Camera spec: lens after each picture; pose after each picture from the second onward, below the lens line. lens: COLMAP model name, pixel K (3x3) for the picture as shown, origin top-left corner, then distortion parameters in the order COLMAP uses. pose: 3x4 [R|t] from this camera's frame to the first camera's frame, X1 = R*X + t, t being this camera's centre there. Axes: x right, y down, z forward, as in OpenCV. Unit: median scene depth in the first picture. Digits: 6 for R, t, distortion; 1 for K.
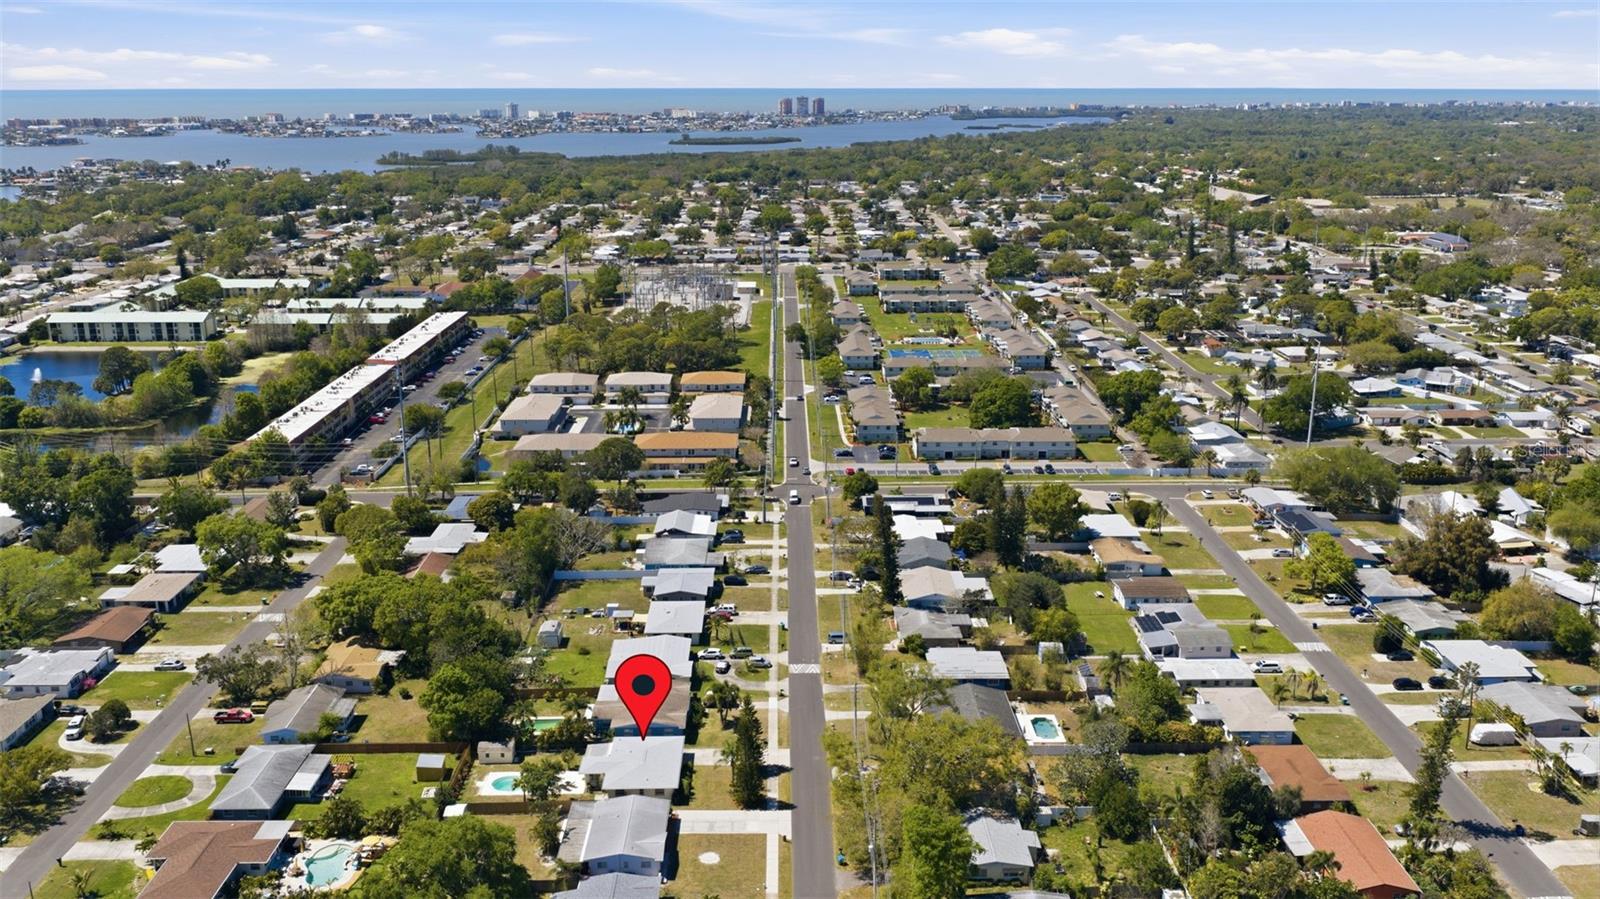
lens RADIAL K [[1319.0, 0, 808.0], [0, 1319.0, 445.5], [0, 0, 1]] dist [0.033643, -0.067577]
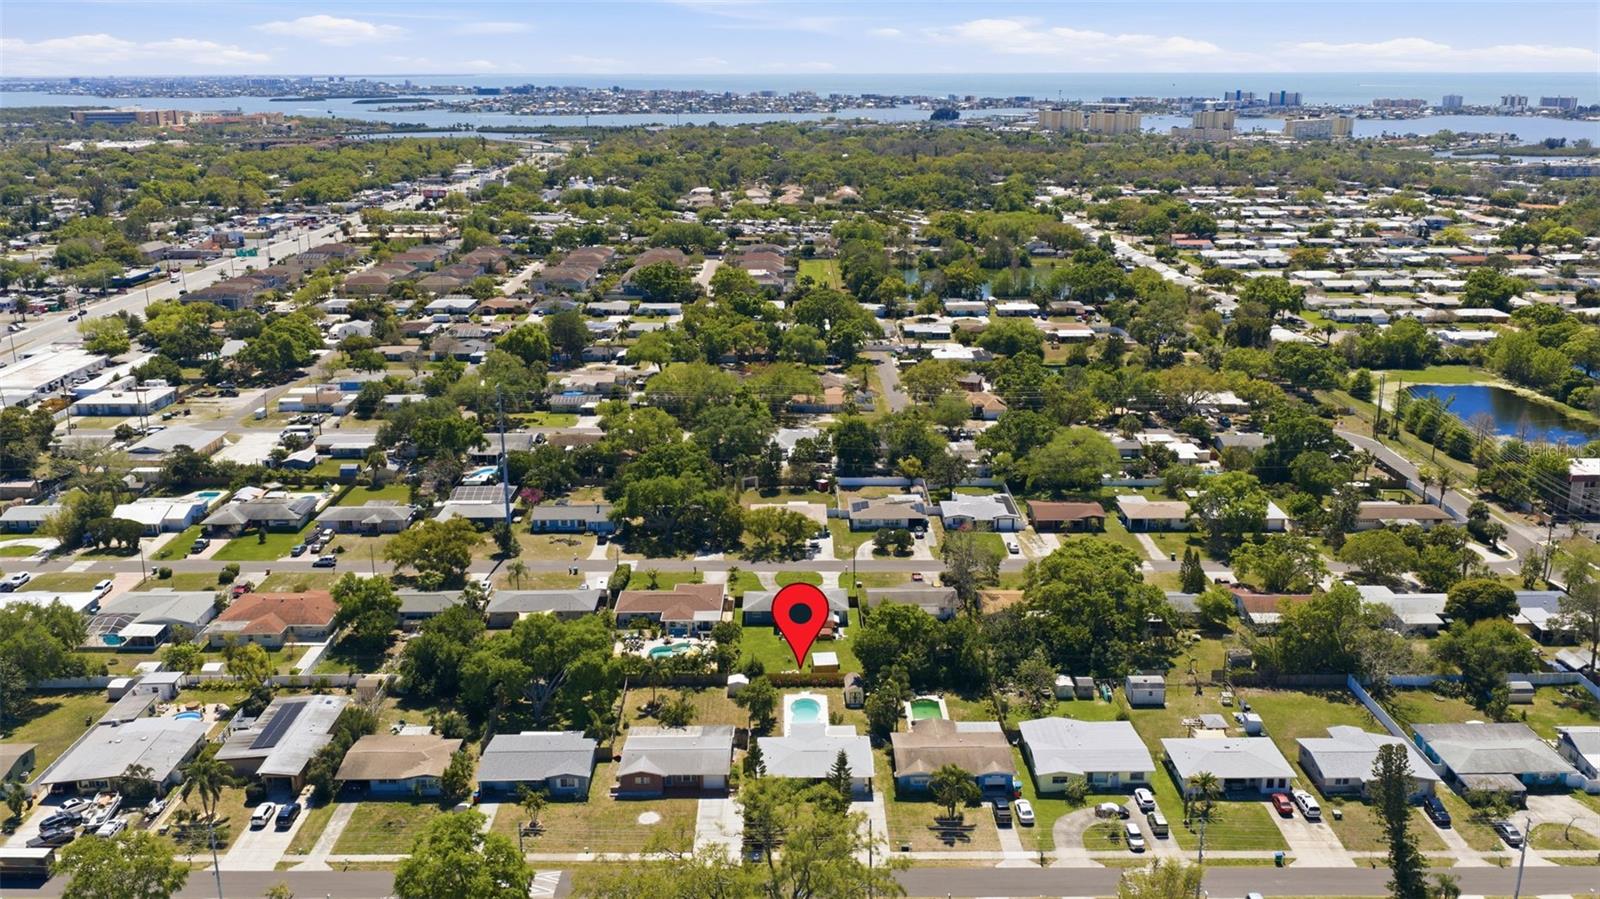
lens RADIAL K [[1319.0, 0, 808.0], [0, 1319.0, 445.5], [0, 0, 1]] dist [0.033643, -0.067577]
pose [[-0.008916, 0.269445, -0.962974, 0.506436], [-0.263480, 0.928349, 0.262196, -0.142877], [0.964624, 0.256062, 0.062717, 0.648779]]
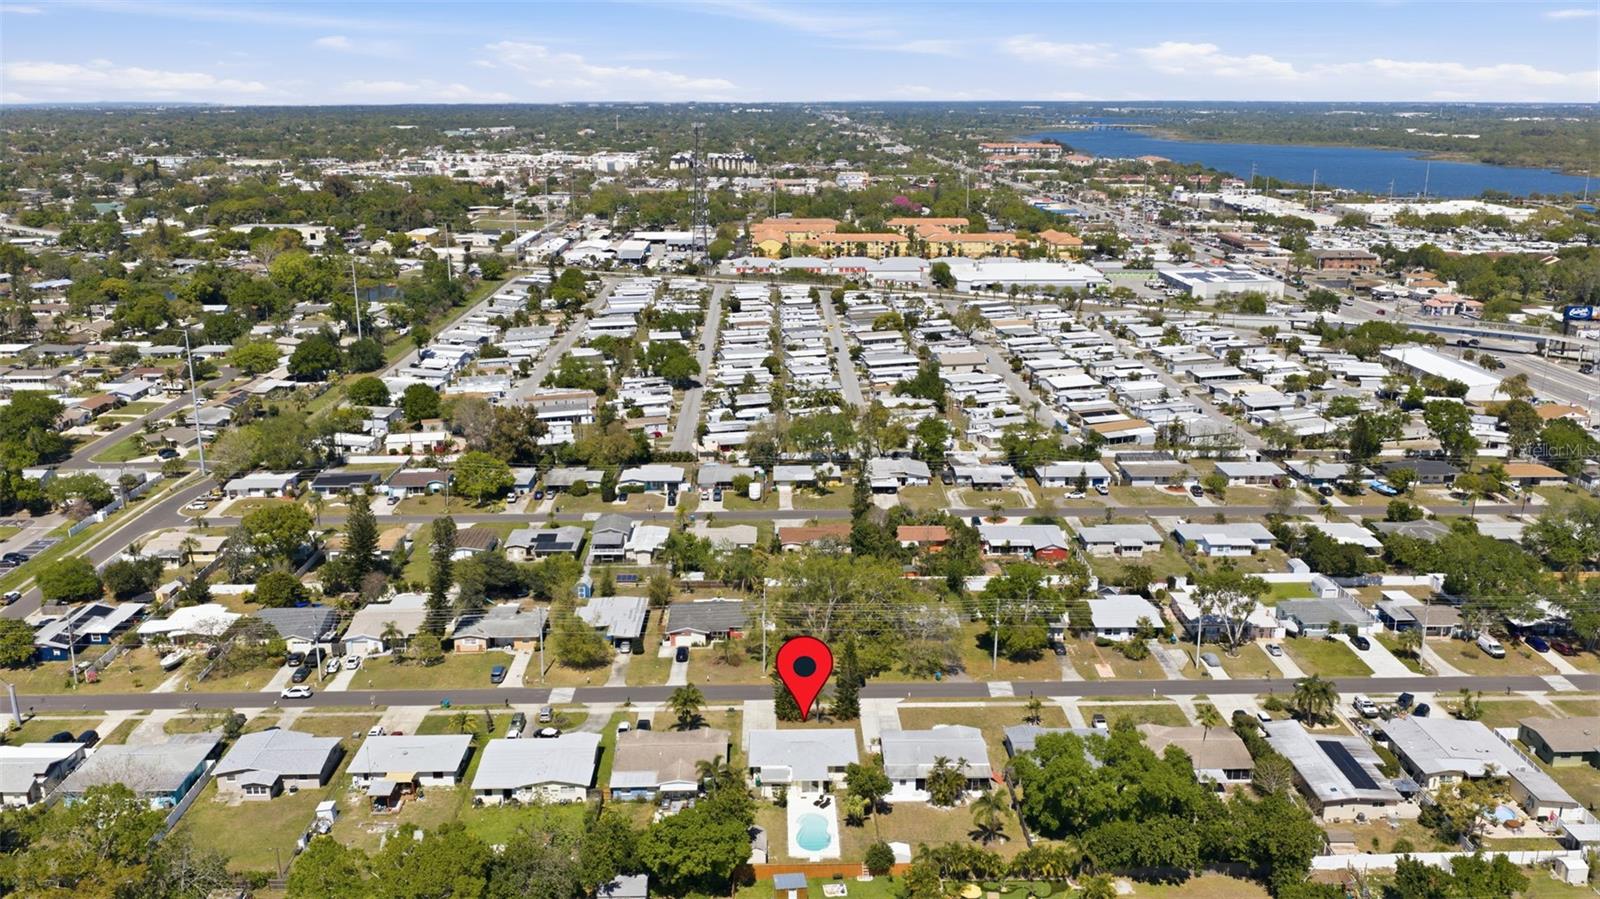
lens RADIAL K [[1319.0, 0, 808.0], [0, 1319.0, 445.5], [0, 0, 1]] dist [0.033643, -0.067577]
pose [[-0.003414, -0.256183, 0.966622, -0.731860], [0.264166, 0.932059, 0.247956, -0.149757], [-0.964471, 0.256195, 0.064493, 0.644095]]
